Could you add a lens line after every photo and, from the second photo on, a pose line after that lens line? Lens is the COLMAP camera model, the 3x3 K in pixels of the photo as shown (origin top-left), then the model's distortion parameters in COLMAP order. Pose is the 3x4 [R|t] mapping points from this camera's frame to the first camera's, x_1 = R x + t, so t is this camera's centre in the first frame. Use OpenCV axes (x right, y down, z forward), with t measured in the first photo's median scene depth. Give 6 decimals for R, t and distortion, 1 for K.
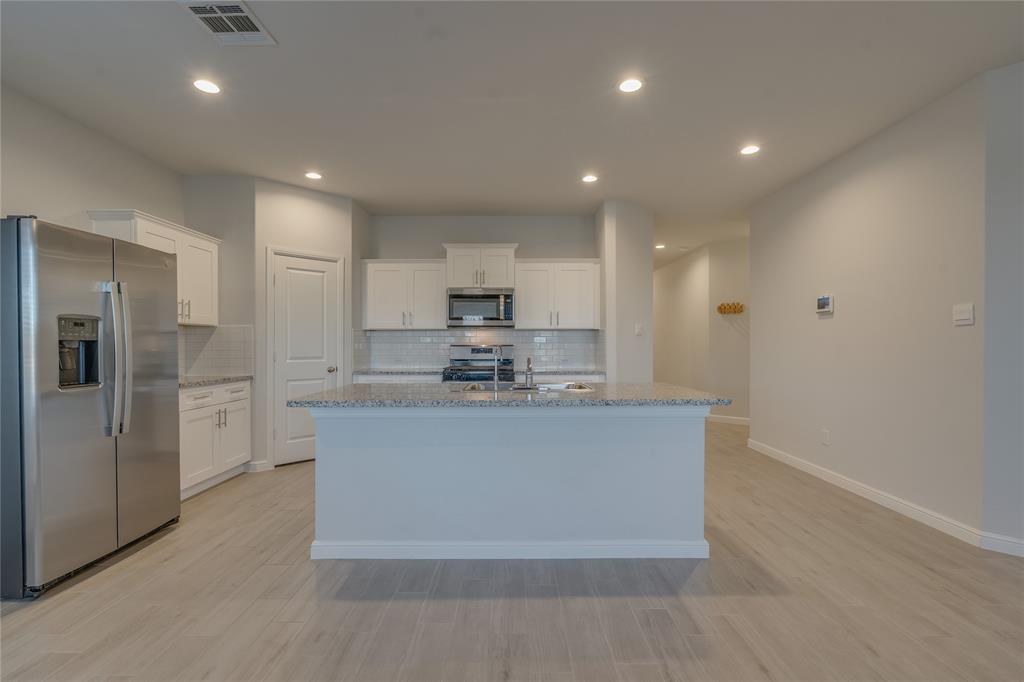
lens RADIAL K [[463.0, 0, 509.6], [0, 463.0, 345.3], [0, 0, 1]] dist [-0.000592, 0.000308]
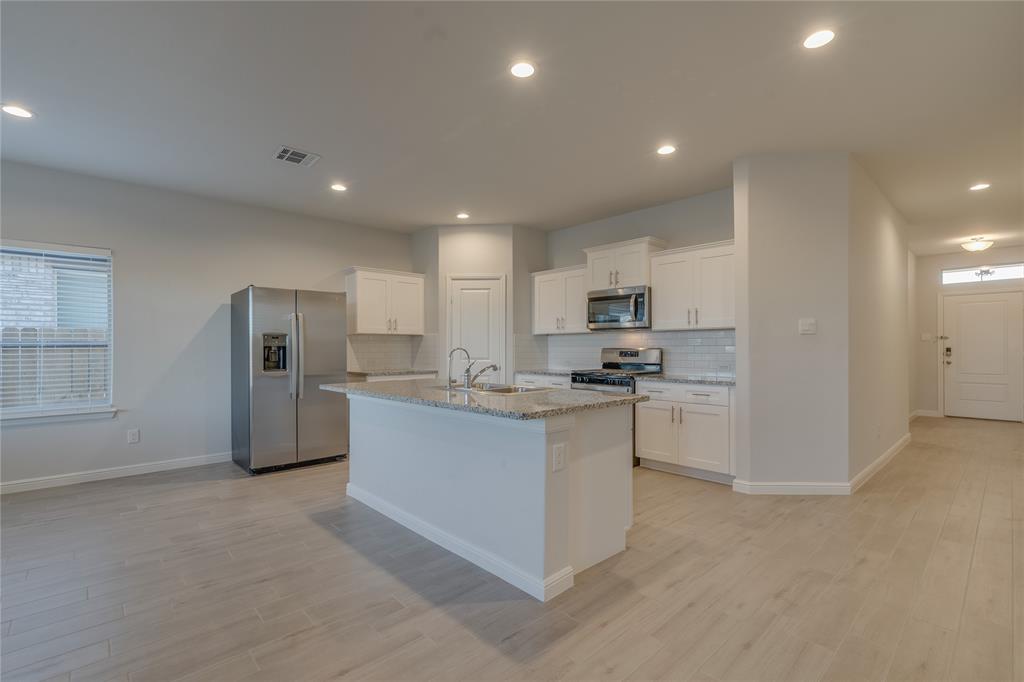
lens RADIAL K [[463.0, 0, 514.4], [0, 463.0, 345.7], [0, 0, 1]] dist [-0.000592, 0.000308]
pose [[0.679254, -0.003340, -0.733895, 0.531018], [0.001099, 0.999993, -0.003534, -0.002382], [0.733902, 0.001594, 0.679253, 0.202656]]
